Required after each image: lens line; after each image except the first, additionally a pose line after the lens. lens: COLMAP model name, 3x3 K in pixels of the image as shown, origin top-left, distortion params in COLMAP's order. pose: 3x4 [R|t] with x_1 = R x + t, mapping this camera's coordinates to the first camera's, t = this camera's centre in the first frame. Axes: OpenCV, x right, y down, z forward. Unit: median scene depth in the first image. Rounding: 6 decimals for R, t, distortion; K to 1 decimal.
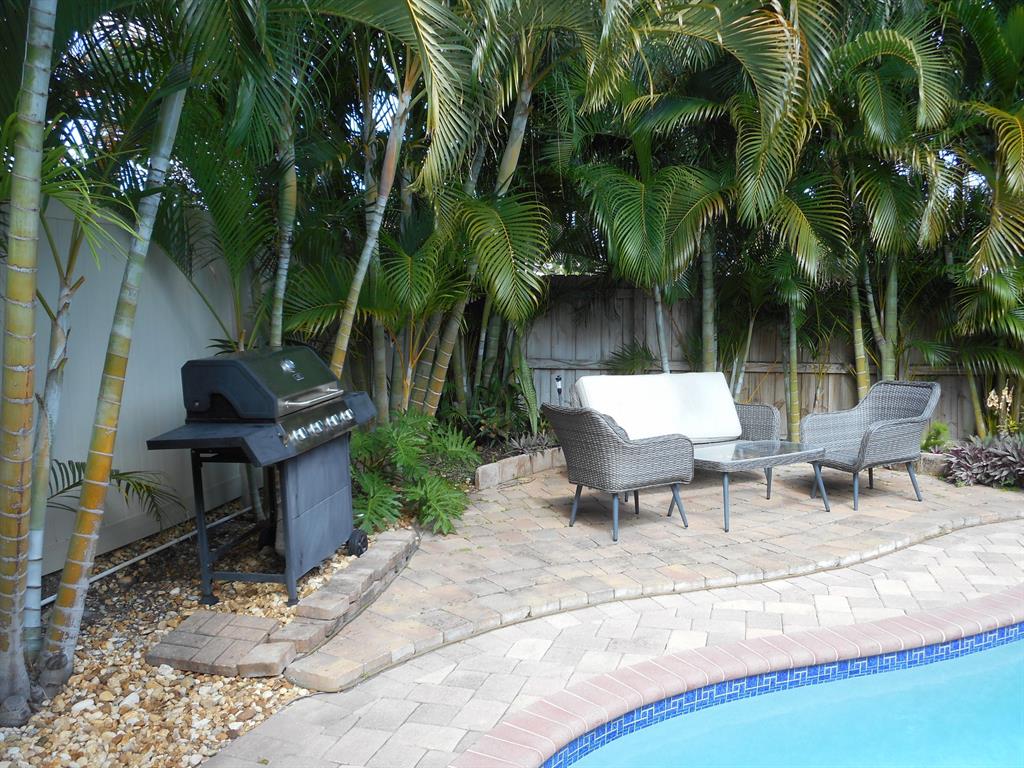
lens RADIAL K [[793.5, 0, 511.6], [0, 793.5, 369.6], [0, 0, 1]] dist [0.004085, -0.055447]
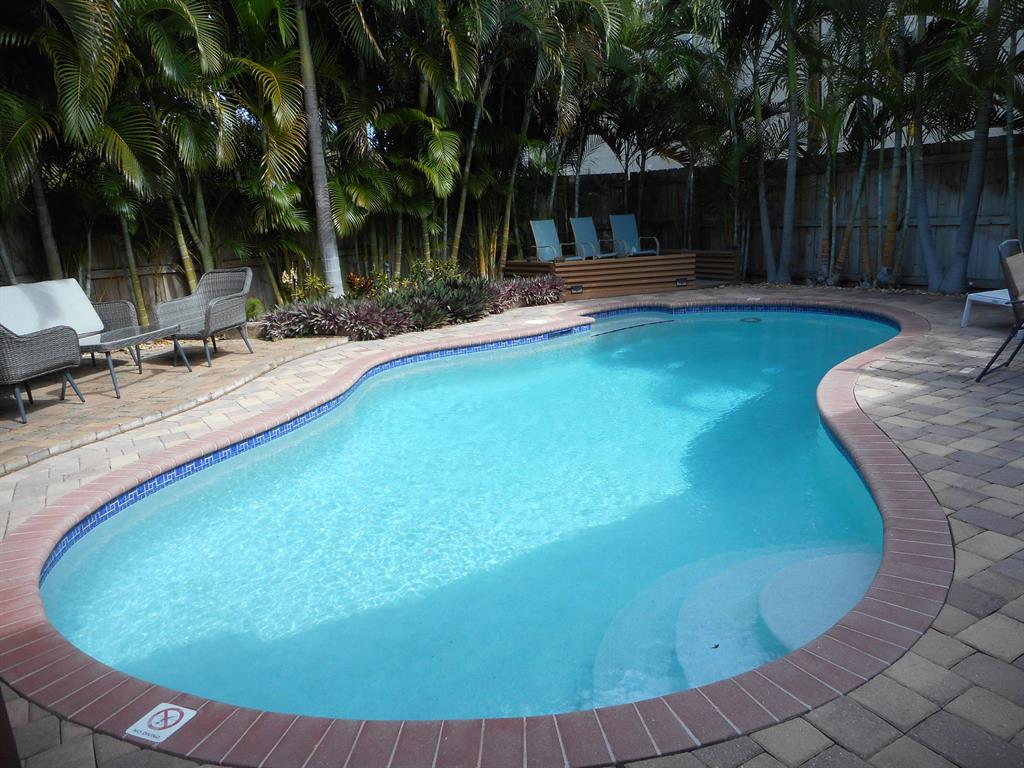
lens RADIAL K [[753.7, 0, 510.5], [0, 753.7, 386.6], [0, 0, 1]] dist [0.007020, 0.001750]
pose [[0.652386, -0.207509, 0.728926, -0.170786], [0.115637, 0.977780, 0.174858, 0.042555], [-0.749013, -0.029784, 0.661885, -0.228513]]
